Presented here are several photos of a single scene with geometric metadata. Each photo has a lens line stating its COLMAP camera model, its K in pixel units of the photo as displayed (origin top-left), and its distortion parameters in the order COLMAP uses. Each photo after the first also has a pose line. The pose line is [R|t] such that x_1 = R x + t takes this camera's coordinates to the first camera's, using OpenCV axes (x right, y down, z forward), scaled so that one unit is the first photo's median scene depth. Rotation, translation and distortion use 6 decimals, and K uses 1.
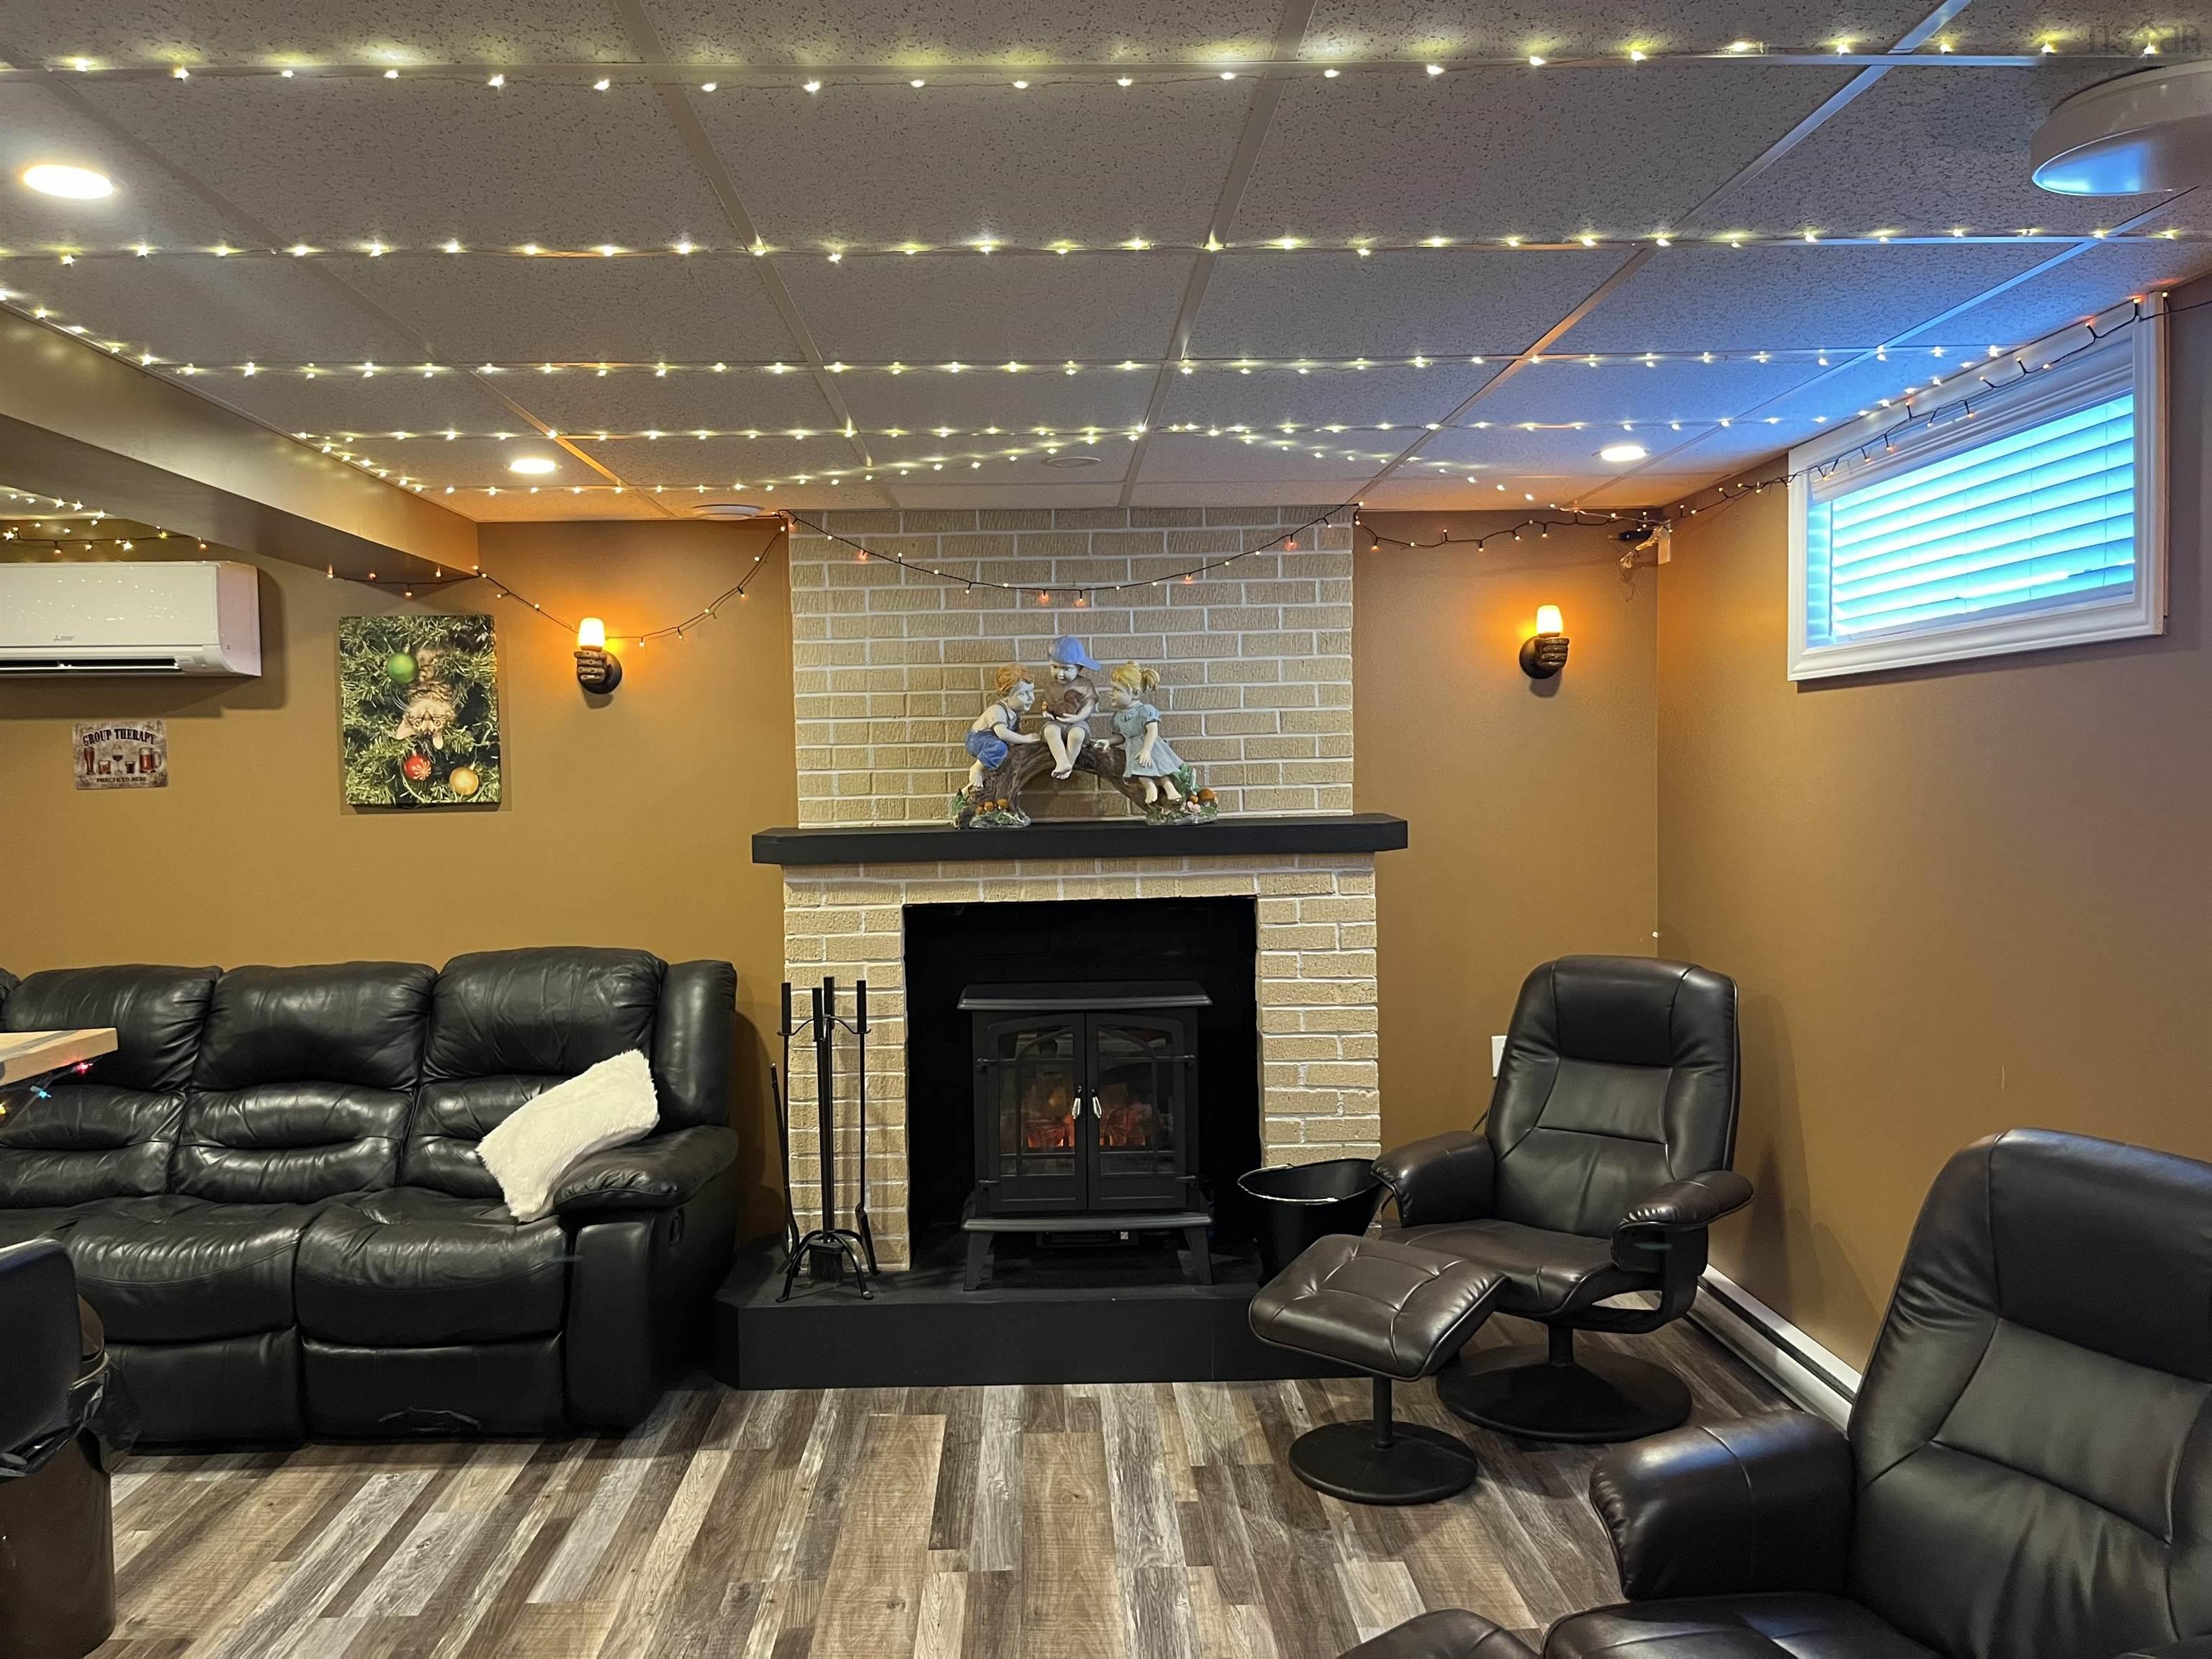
lens RADIAL K [[1726.9, 0, 1103.2], [0, 1726.9, 830.1], [0, 0, 1]] dist [0.000198, -0.003140]
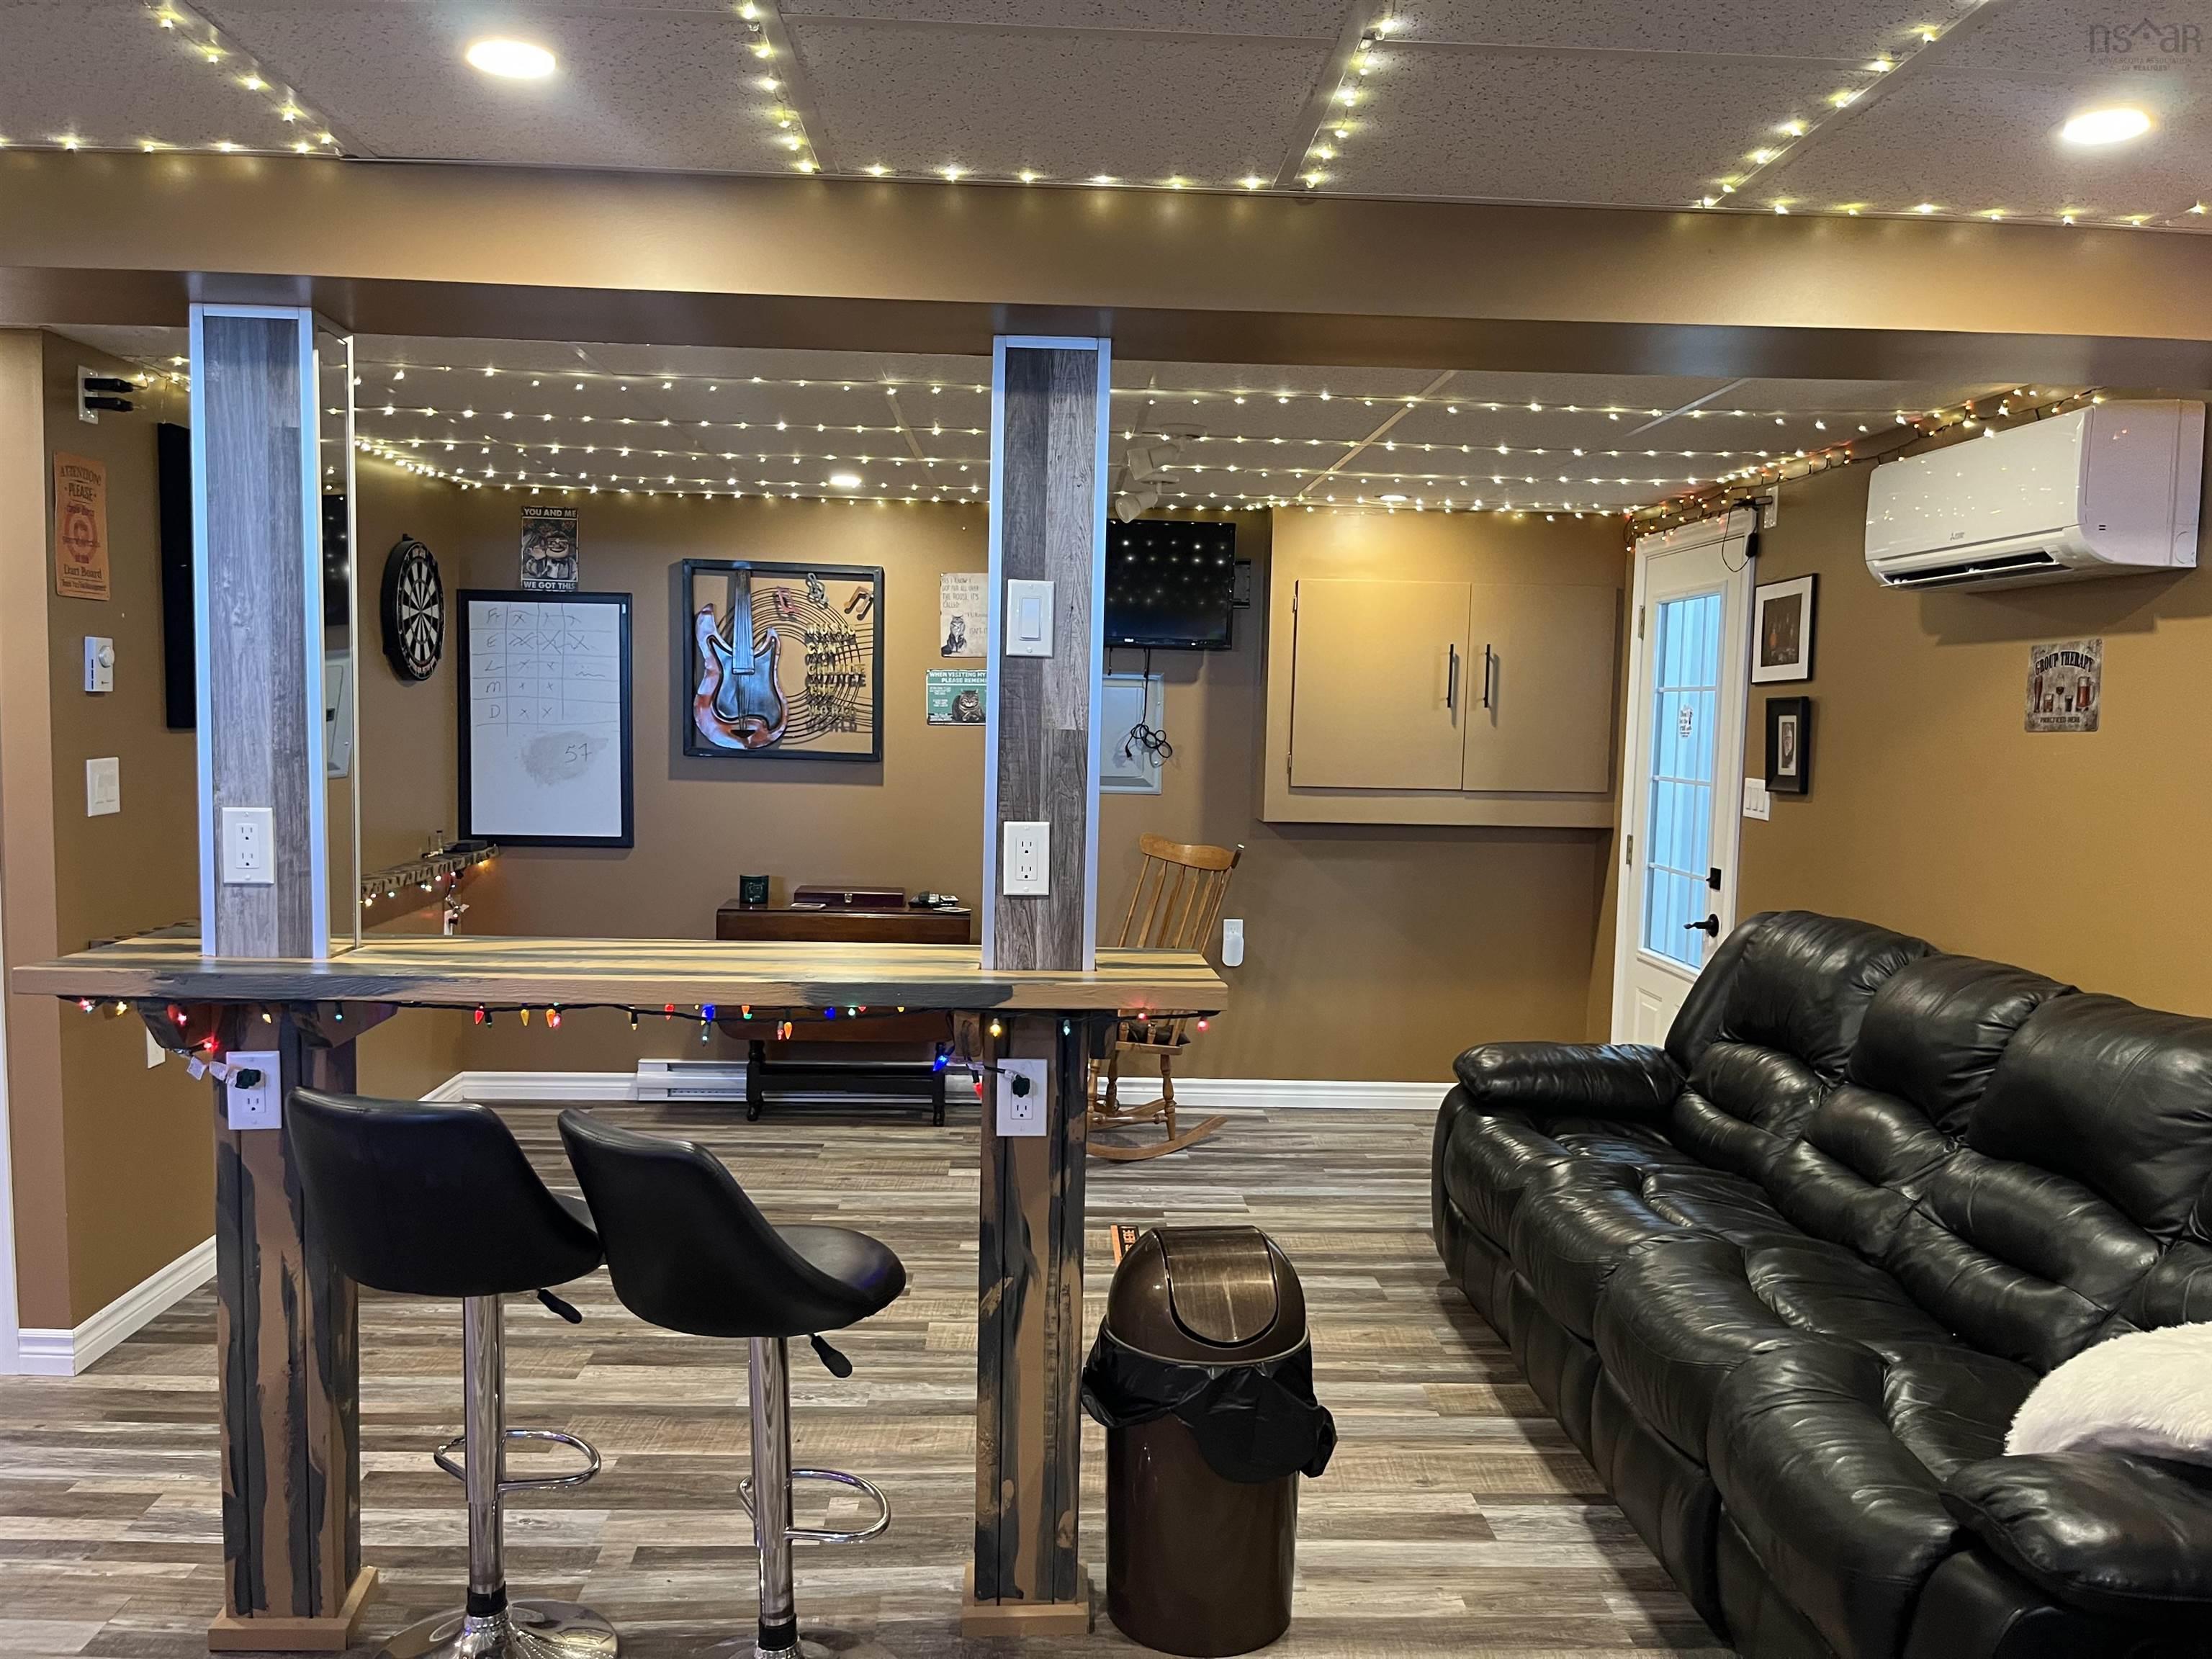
lens RADIAL K [[1726.9, 0, 1102.1], [0, 1726.9, 835.5], [0, 0, 1]] dist [0.000198, -0.003140]
pose [[-0.012126, 0.089397, -0.995922, 0.184754], [-0.054623, 0.994449, 0.089930, -0.023949], [0.998433, 0.055490, -0.007176, 0.595165]]
